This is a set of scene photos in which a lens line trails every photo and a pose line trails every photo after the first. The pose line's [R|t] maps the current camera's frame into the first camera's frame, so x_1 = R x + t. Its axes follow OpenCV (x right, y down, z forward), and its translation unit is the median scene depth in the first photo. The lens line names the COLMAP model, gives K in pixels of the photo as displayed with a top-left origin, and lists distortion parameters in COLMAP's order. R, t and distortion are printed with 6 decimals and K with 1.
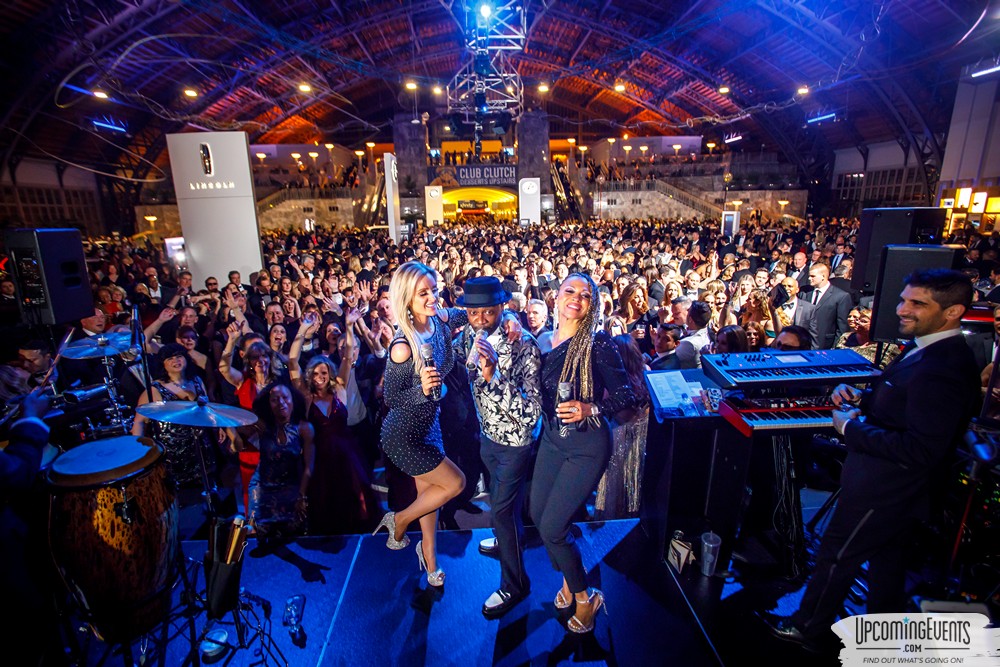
lens RADIAL K [[471.2, 0, 499.7], [0, 471.2, 330.0], [0, 0, 1]] dist [-0.068248, 0.029908]
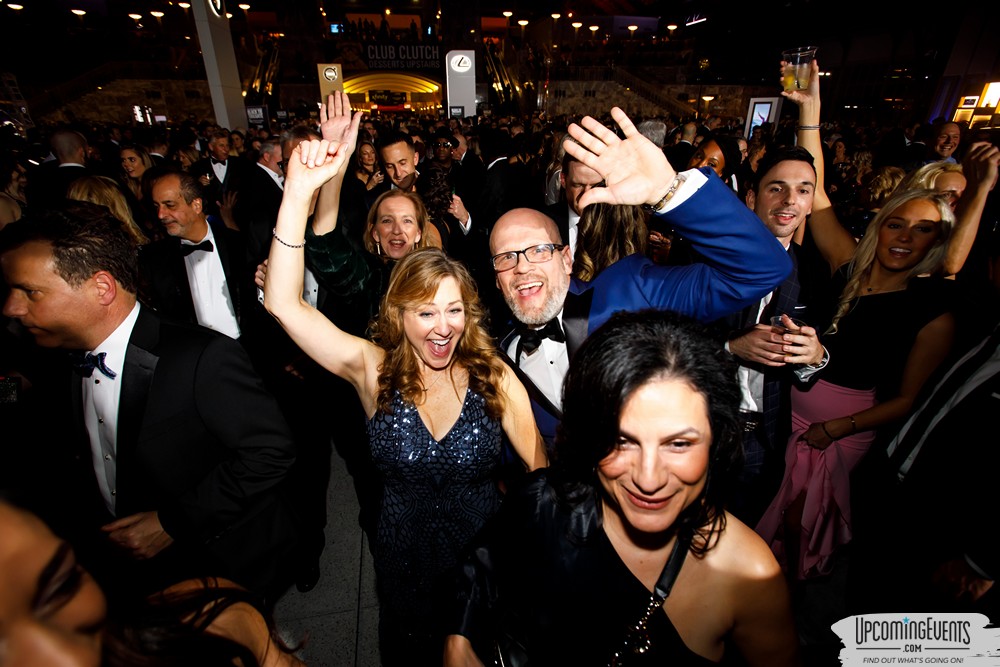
lens RADIAL K [[471.2, 0, 499.7], [0, 471.2, 330.0], [0, 0, 1]] dist [-0.068248, 0.029908]
pose [[0.988329, -0.042577, 0.146263, 0.000698], [0.014035, 0.981514, 0.190875, -0.025805], [-0.151686, -0.186594, 0.970656, 0.157818]]
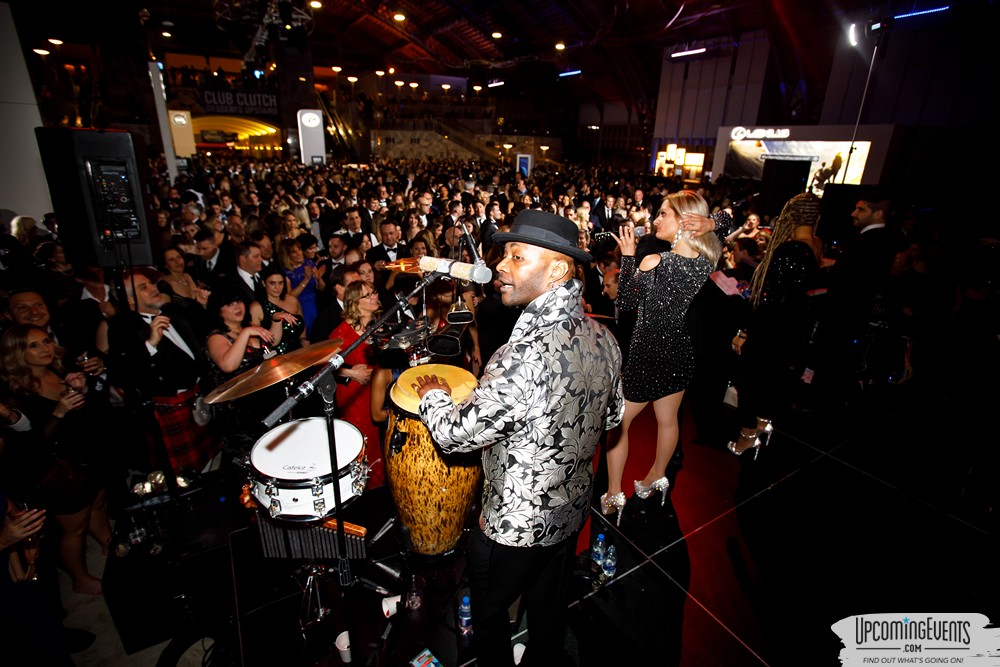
lens RADIAL K [[477.1, 0, 496.4], [0, 477.1, 335.6], [0, 0, 1]] dist [-0.072906, 0.030503]
pose [[0.884885, -0.122732, 0.449349, -0.053787], [0.065384, 0.987840, 0.141054, 0.003154], [-0.461197, -0.095436, 0.882150, -0.001377]]
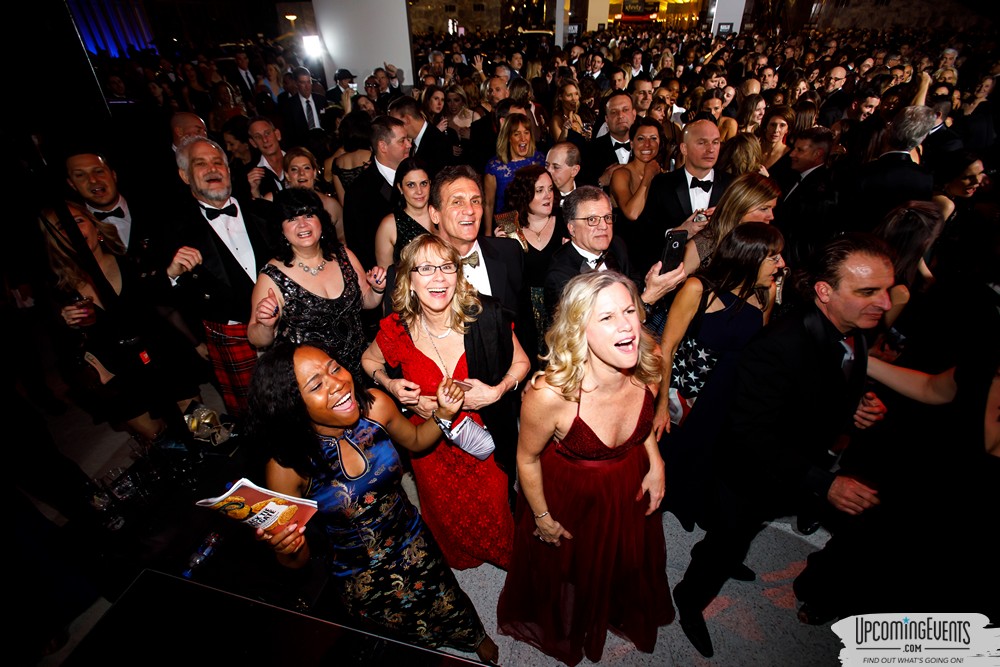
lens RADIAL K [[477.1, 0, 496.4], [0, 477.1, 335.6], [0, 0, 1]] dist [-0.072906, 0.030503]
pose [[0.958369, 0.165563, -0.232631, -0.026059], [-0.075149, 0.932260, 0.353899, -0.001065], [0.275466, -0.321684, 0.905891, 0.039654]]
